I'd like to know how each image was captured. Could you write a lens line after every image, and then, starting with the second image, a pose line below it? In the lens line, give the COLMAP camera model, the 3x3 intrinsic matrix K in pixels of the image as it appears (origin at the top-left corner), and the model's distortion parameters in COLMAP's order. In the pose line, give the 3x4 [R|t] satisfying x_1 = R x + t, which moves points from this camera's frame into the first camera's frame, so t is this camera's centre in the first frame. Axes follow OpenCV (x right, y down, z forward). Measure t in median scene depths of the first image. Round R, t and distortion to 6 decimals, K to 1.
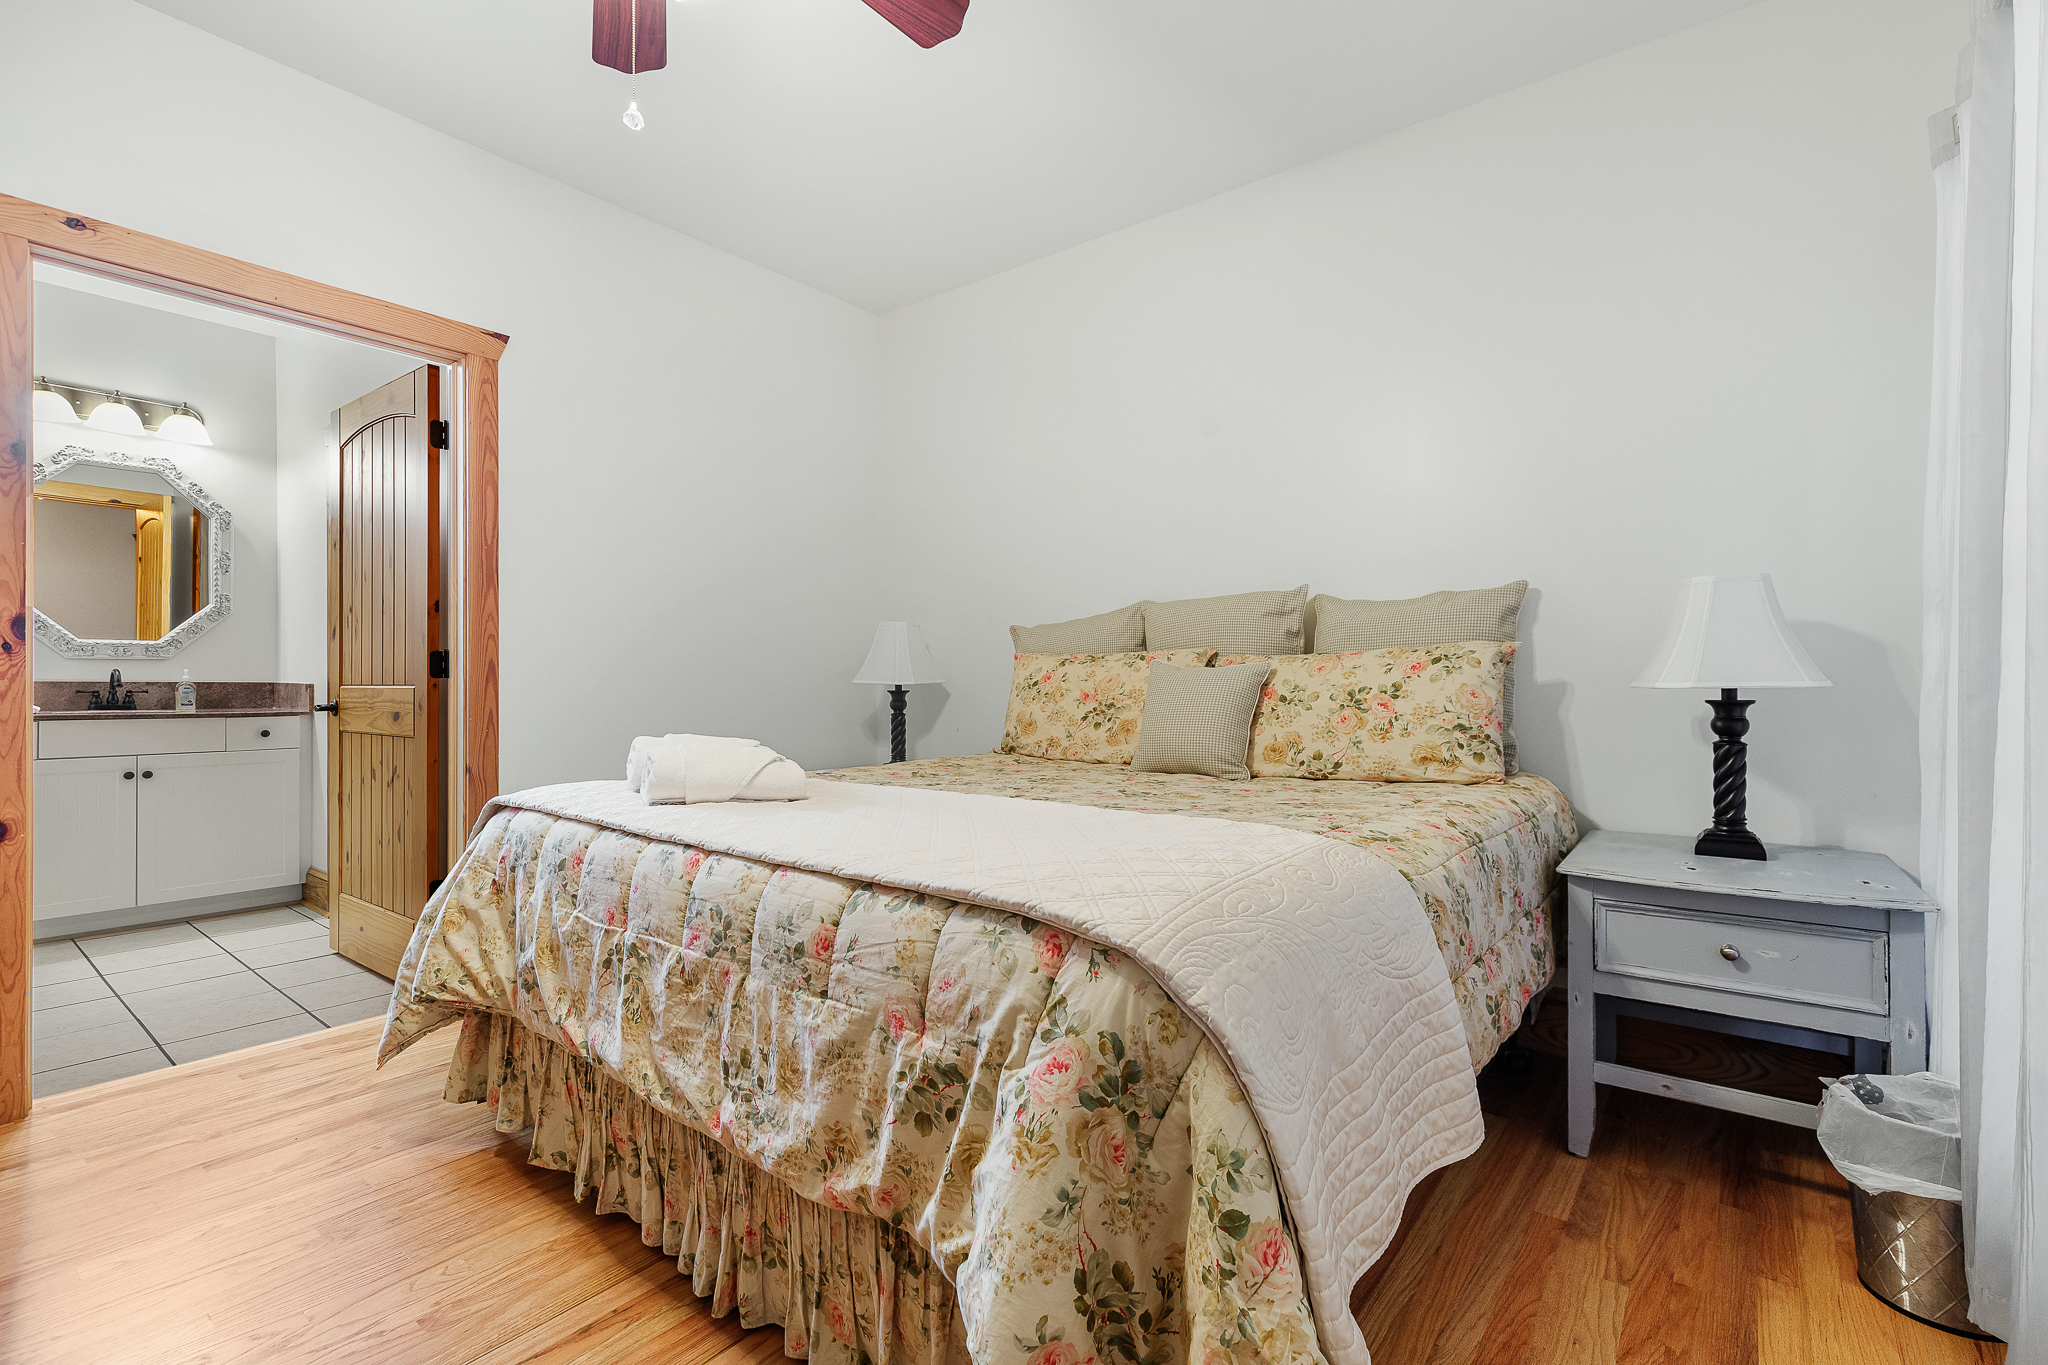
lens RADIAL K [[934.6, 0, 1049.0], [0, 934.6, 672.6], [0, 0, 1]] dist [0.003824, -0.000128]
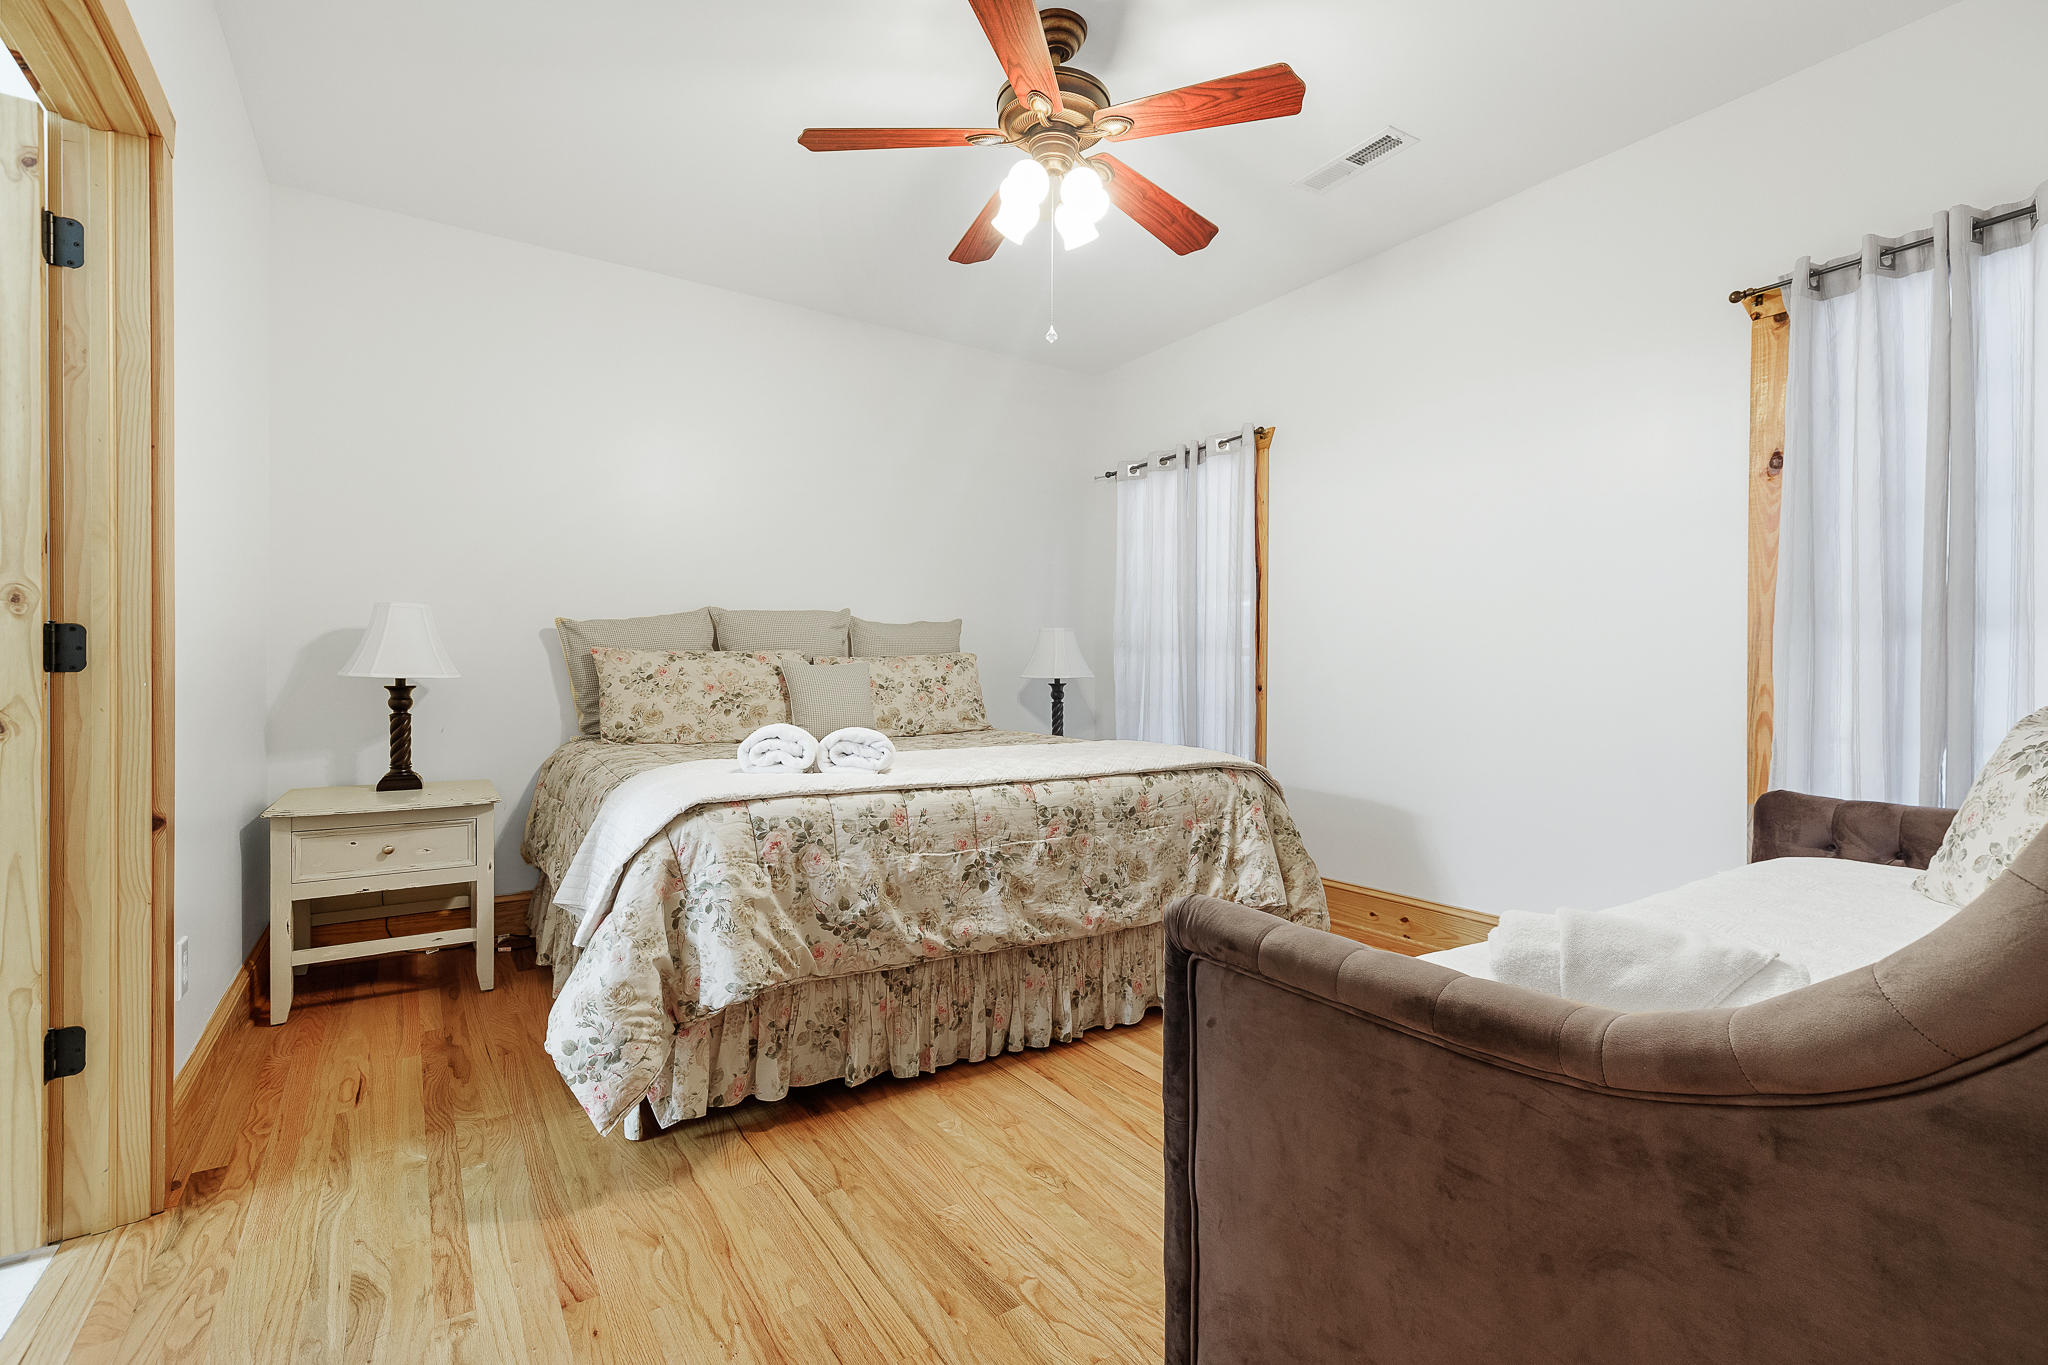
lens RADIAL K [[934.6, 0, 1049.0], [0, 934.6, 672.6], [0, 0, 1]] dist [0.003824, -0.000128]
pose [[0.296132, 0.000457, 0.955147, -1.984142], [-0.010645, 0.999939, 0.002822, -0.003007], [-0.955088, -0.011003, 0.296119, 0.516787]]
